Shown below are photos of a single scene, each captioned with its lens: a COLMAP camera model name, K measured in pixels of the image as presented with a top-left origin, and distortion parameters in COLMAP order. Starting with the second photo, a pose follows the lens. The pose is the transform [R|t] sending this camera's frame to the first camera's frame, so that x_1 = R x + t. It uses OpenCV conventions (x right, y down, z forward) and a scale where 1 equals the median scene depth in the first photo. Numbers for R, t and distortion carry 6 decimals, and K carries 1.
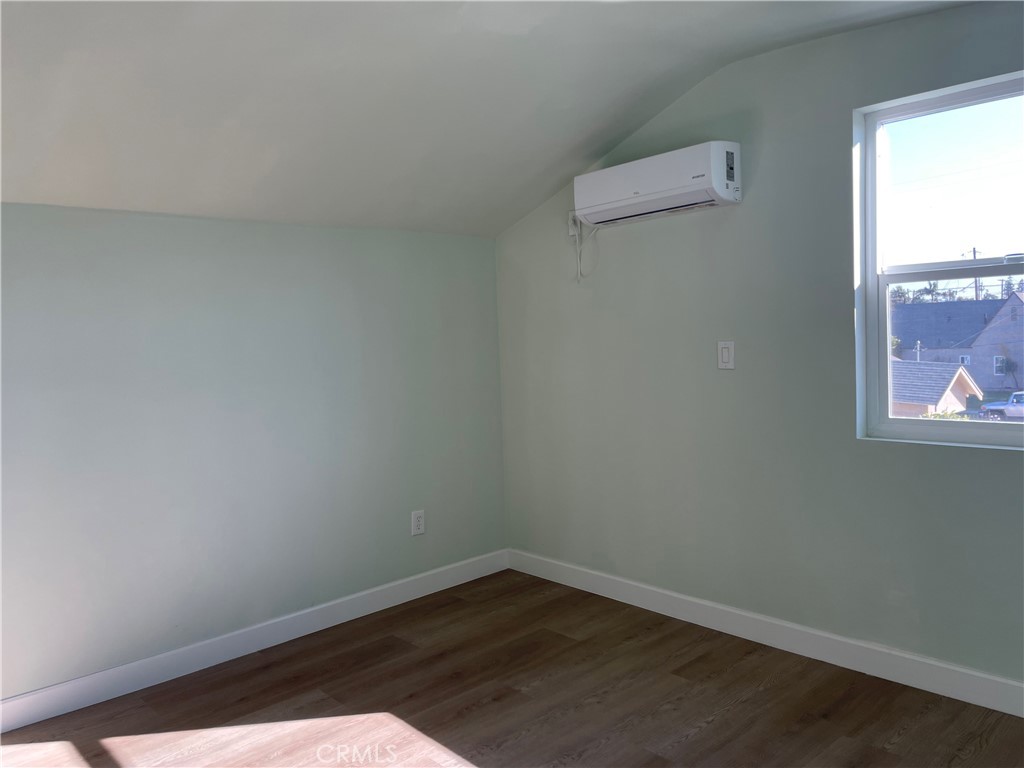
lens RADIAL K [[761.4, 0, 507.0], [0, 761.4, 372.5], [0, 0, 1]] dist [0.088552, -0.109853]
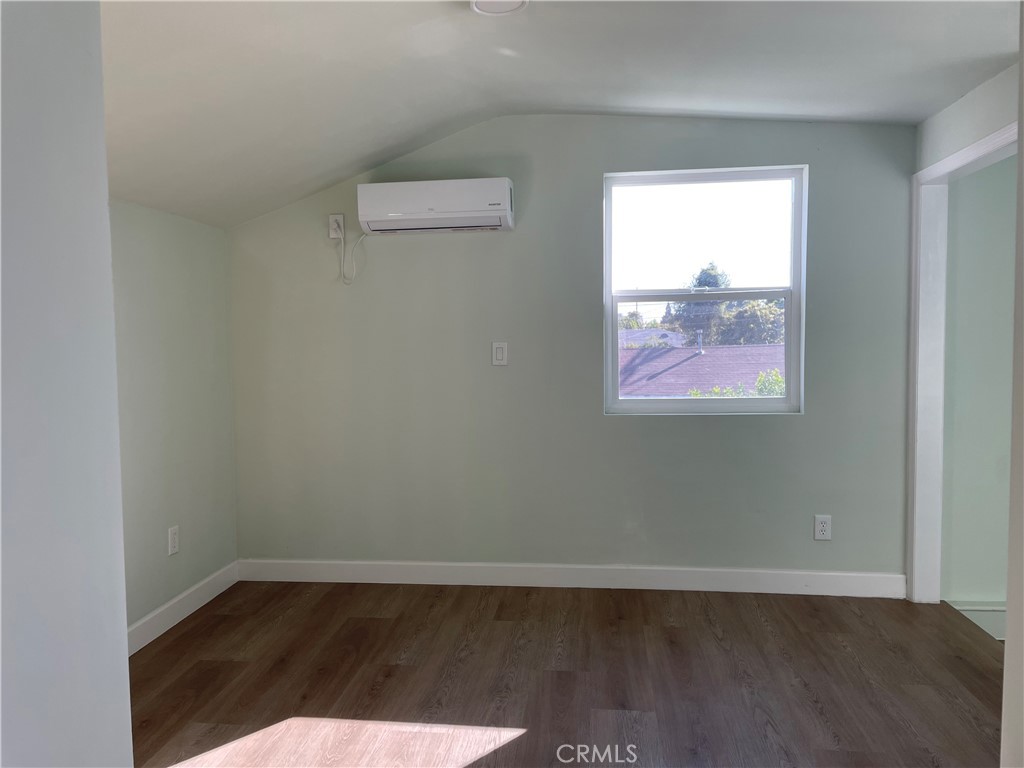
lens RADIAL K [[761.4, 0, 507.0], [0, 761.4, 372.5], [0, 0, 1]] dist [0.088552, -0.109853]
pose [[0.765431, -0.001113, 0.643516, -0.482534], [0.015435, 0.999743, -0.016630, 0.027159], [-0.643332, 0.022661, 0.765252, 0.072701]]
